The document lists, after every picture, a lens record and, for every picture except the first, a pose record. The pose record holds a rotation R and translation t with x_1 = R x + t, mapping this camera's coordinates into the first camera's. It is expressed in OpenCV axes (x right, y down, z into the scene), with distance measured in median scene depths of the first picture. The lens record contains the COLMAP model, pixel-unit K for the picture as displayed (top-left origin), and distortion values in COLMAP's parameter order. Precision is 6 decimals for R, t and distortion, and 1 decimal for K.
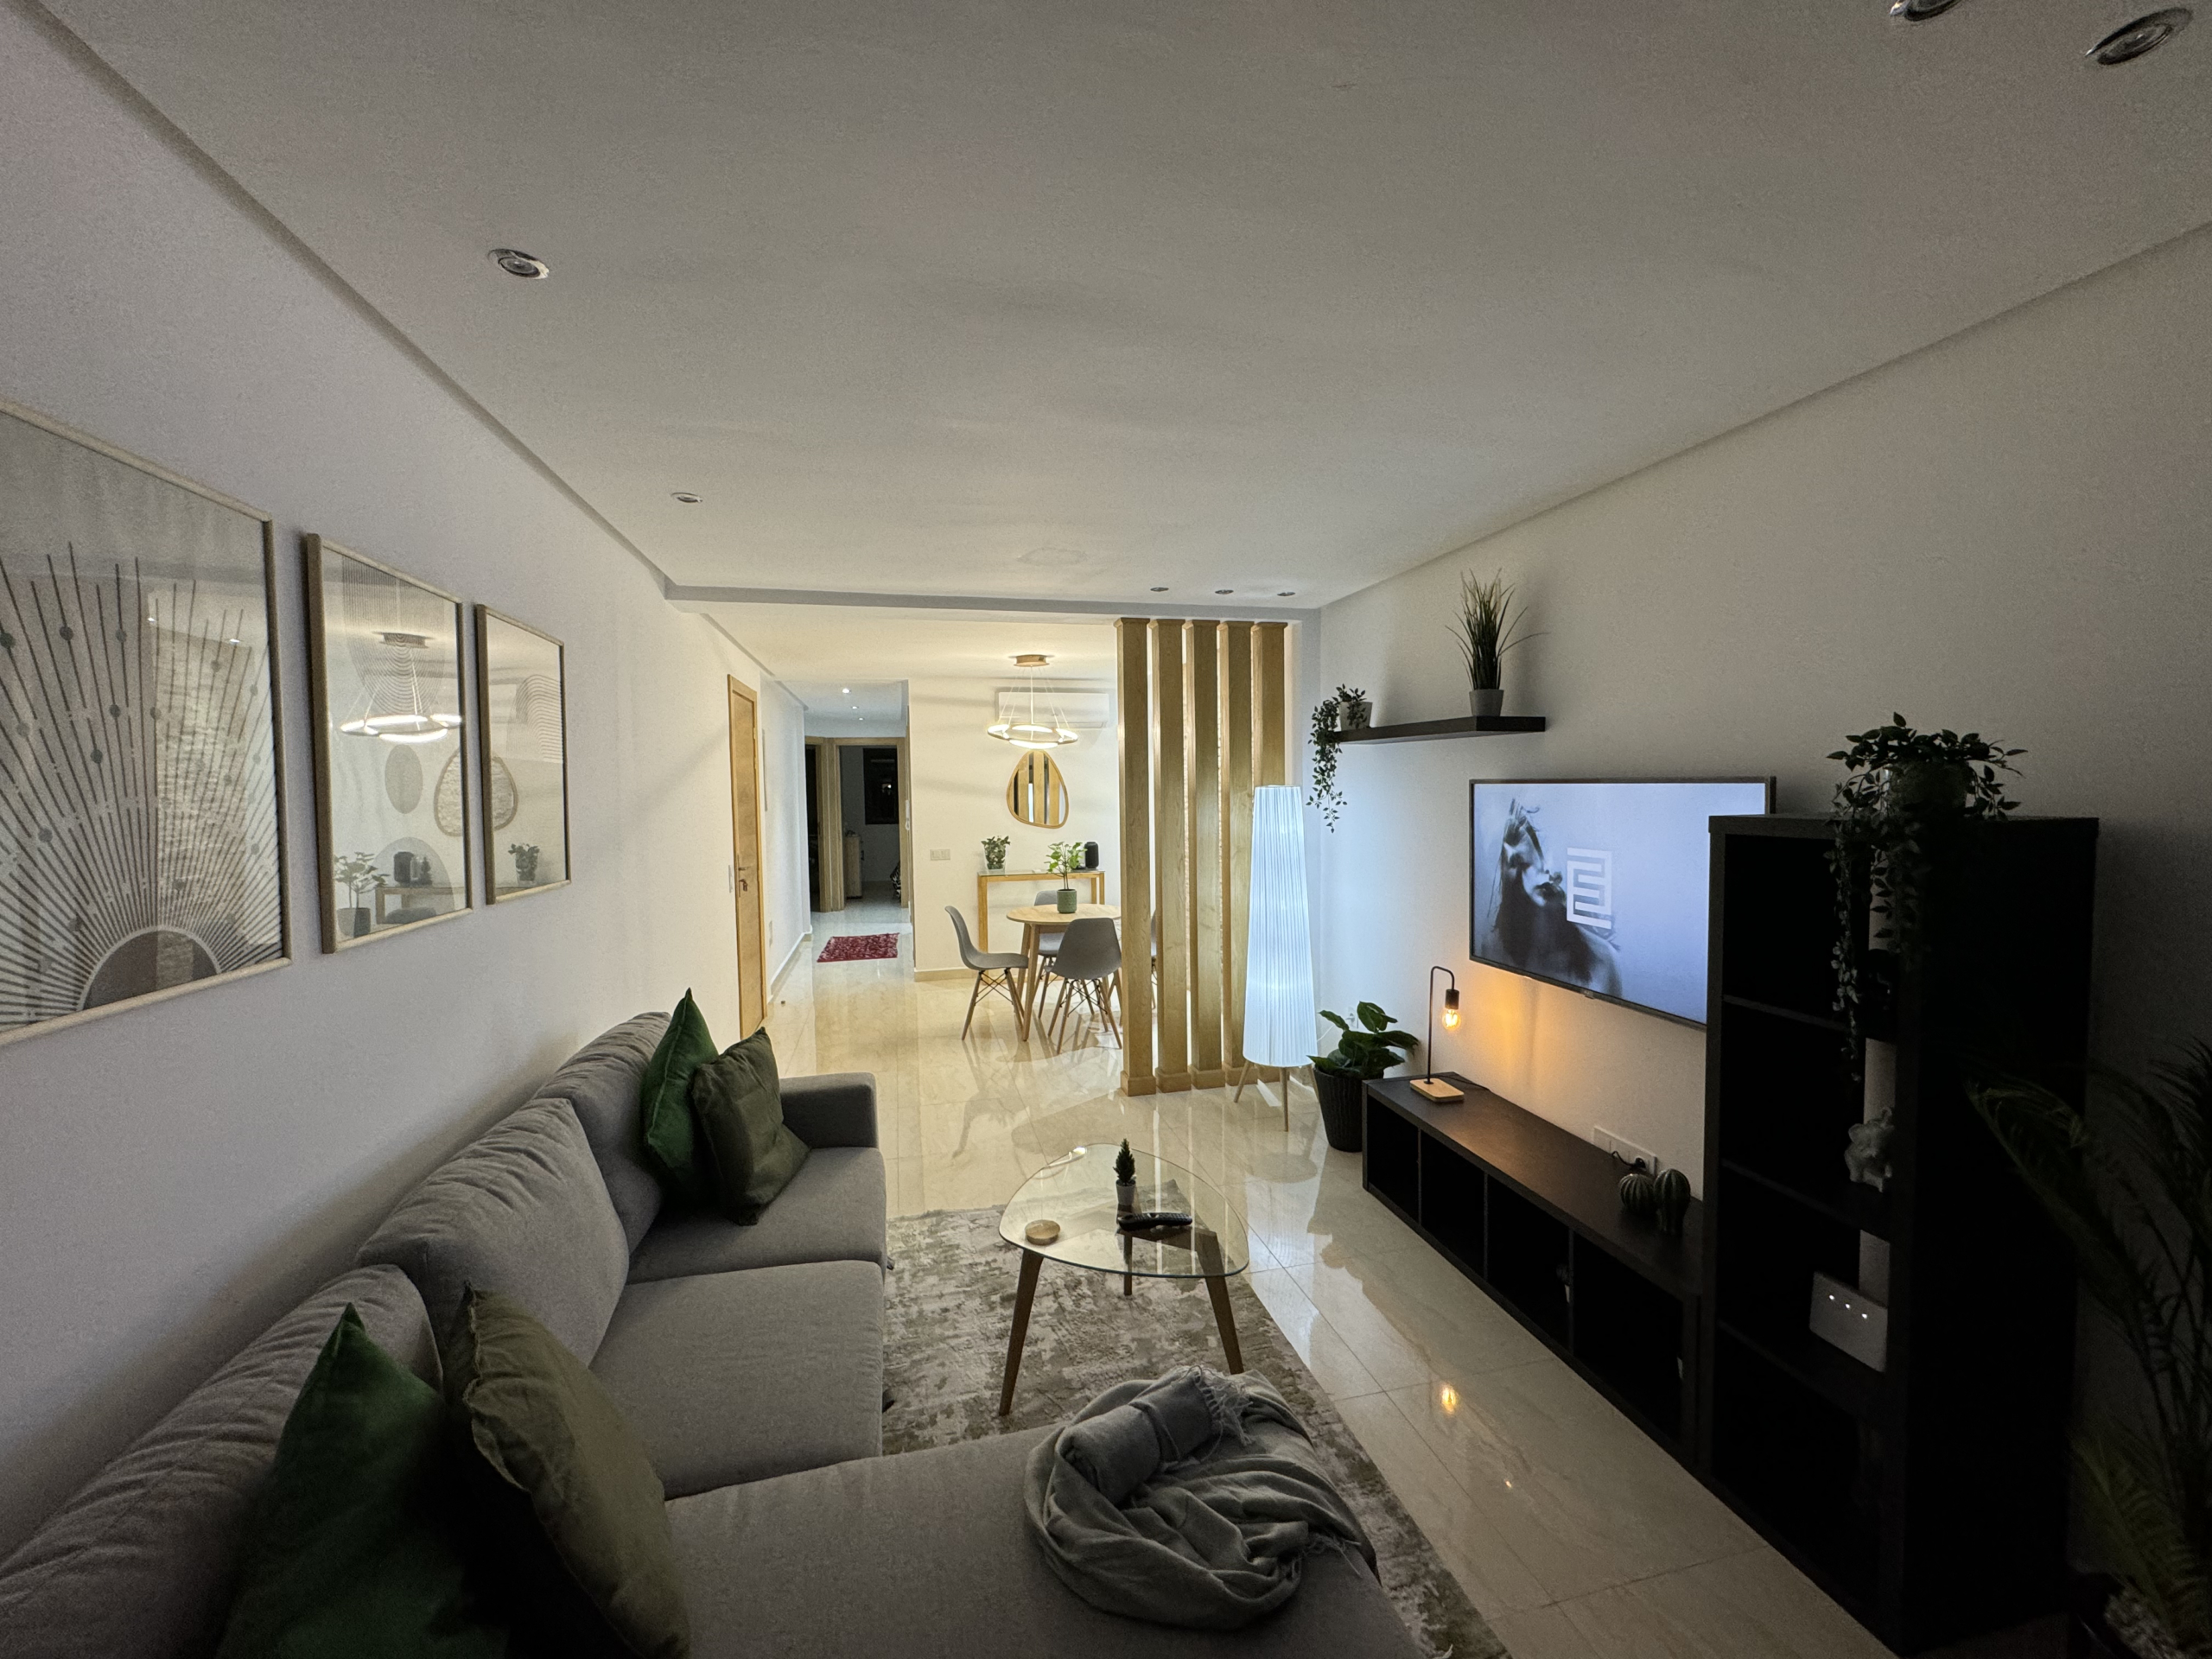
lens RADIAL K [[882.2, 0, 1104.7], [0, 882.2, 827.7], [0, 0, 1]] dist [0.000380, 0.000241]
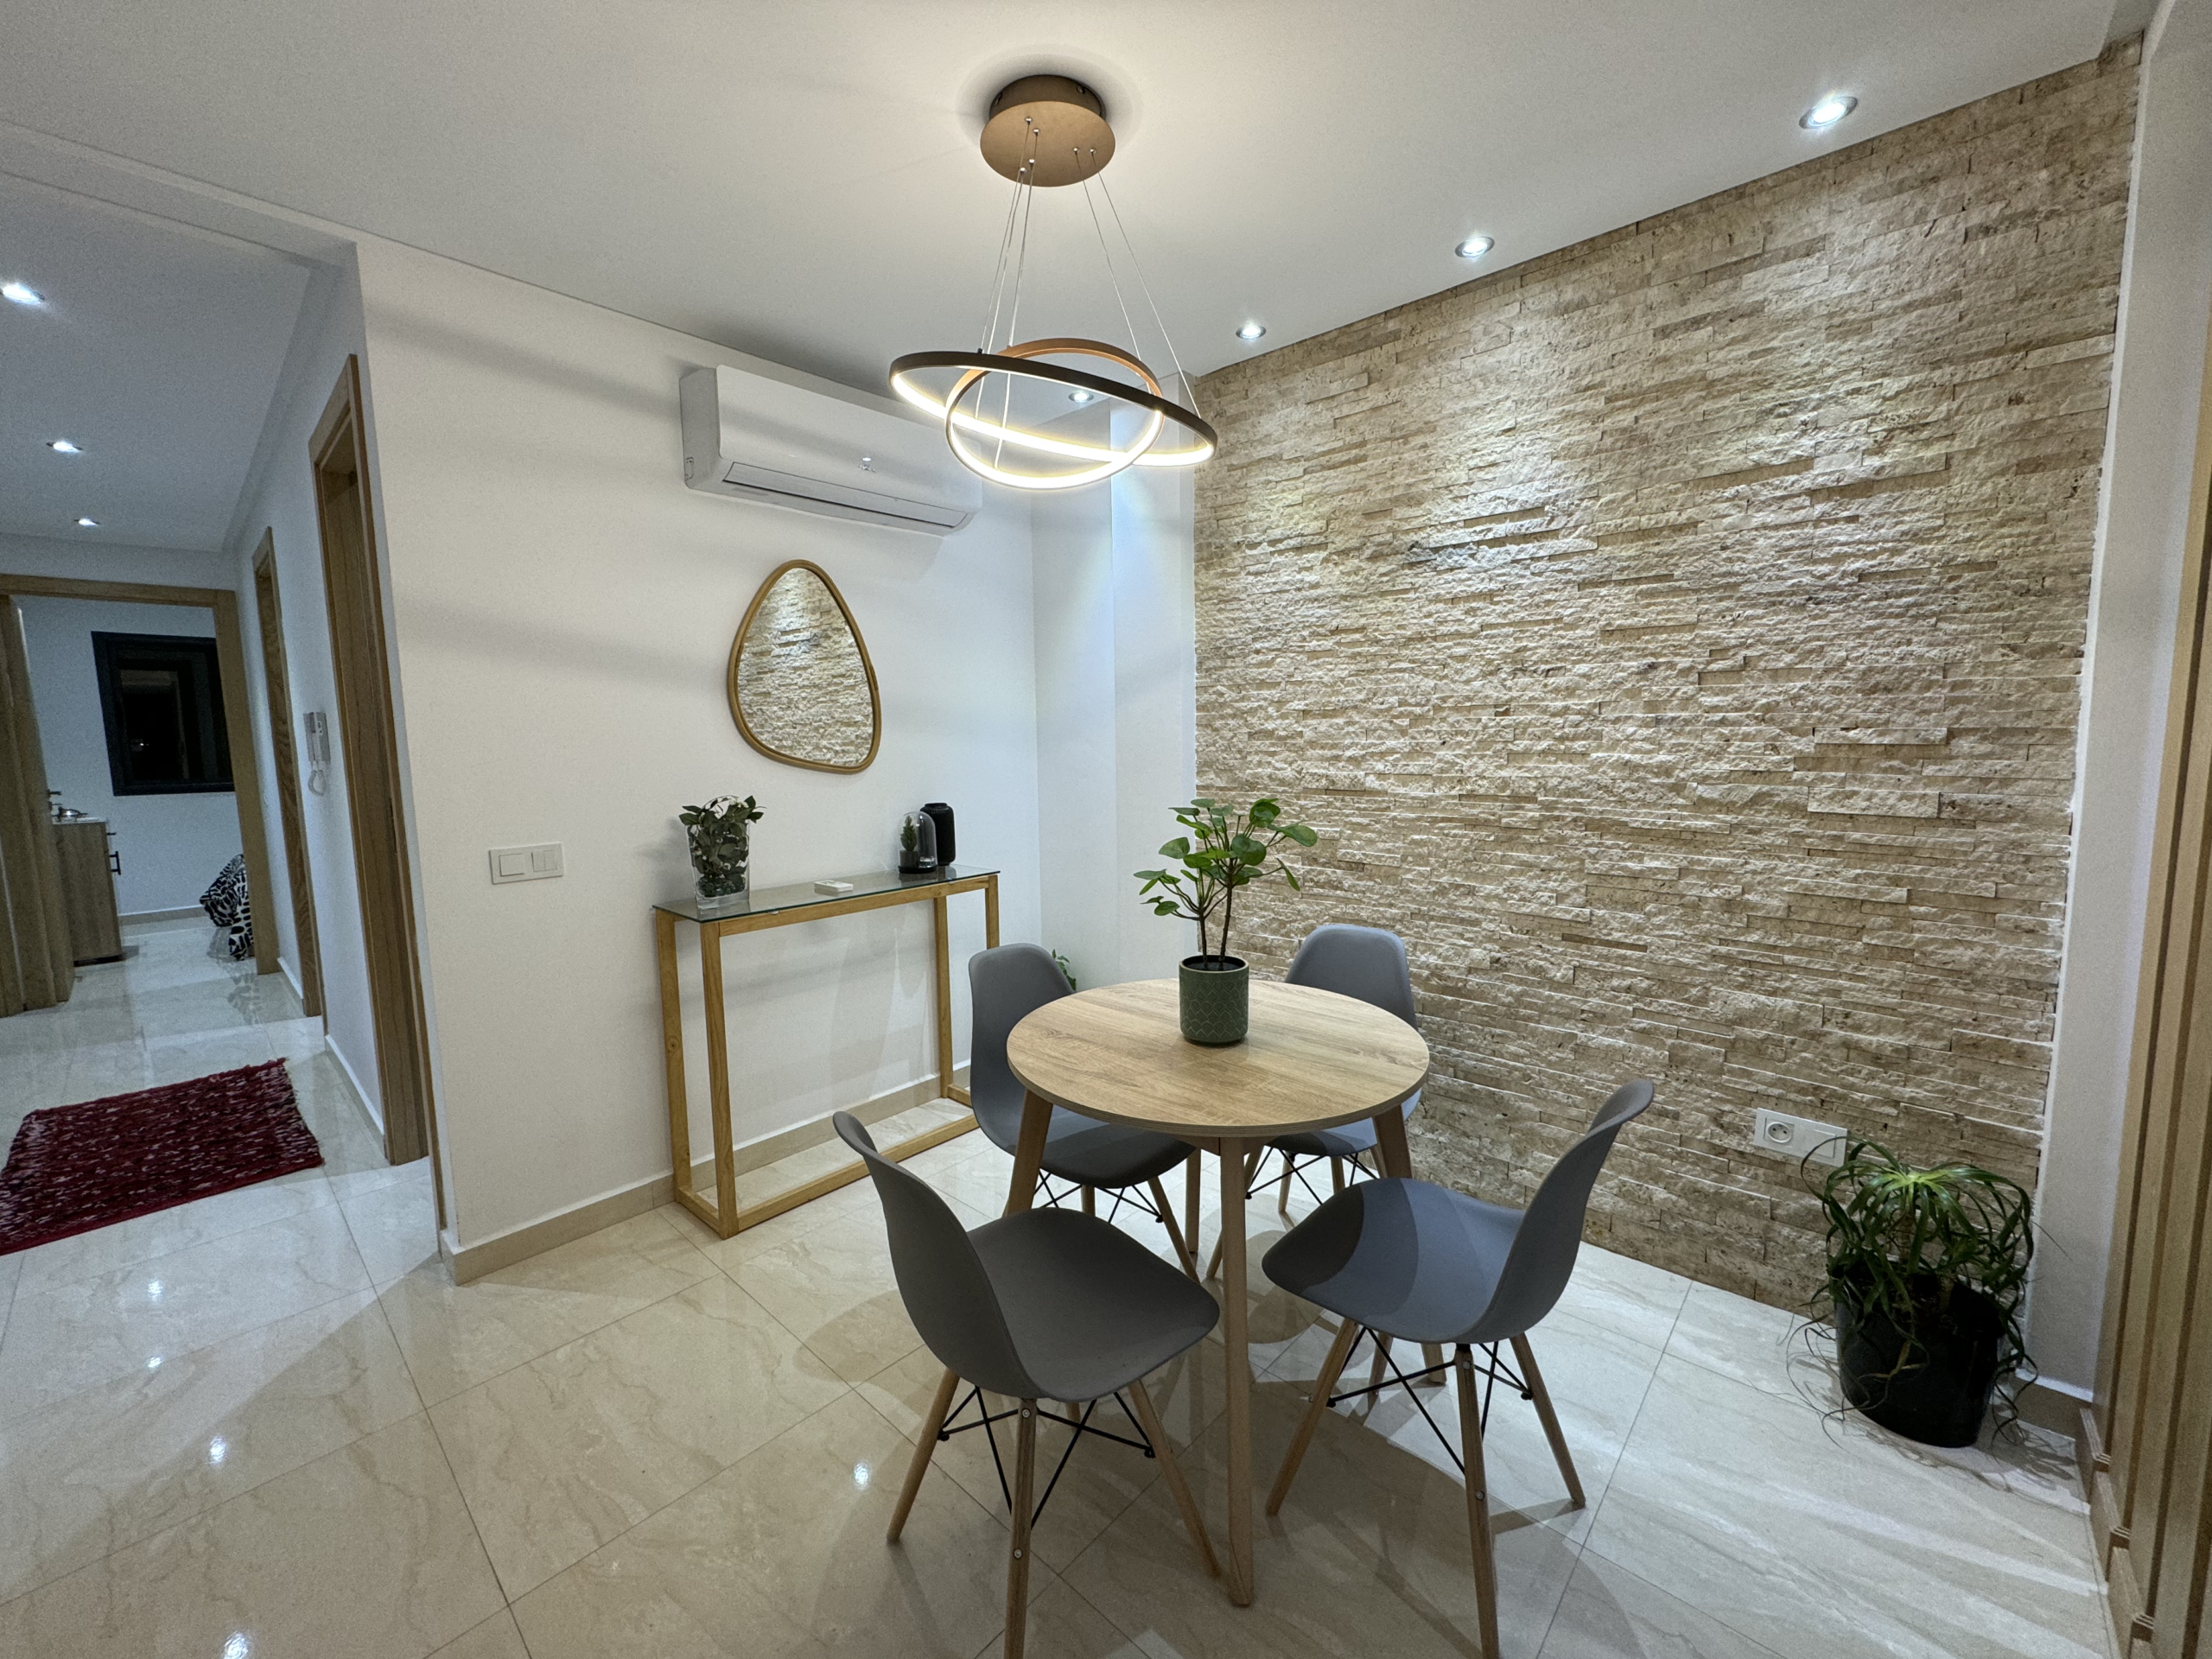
lens RADIAL K [[882.2, 0, 1119.7], [0, 882.2, 834.4], [0, 0, 1]] dist [0.000380, 0.000241]
pose [[0.827181, -0.055518, 0.559186, -0.423502], [0.027010, 0.997885, 0.059120, 0.016004], [-0.561285, -0.033799, 0.826932, 1.407017]]
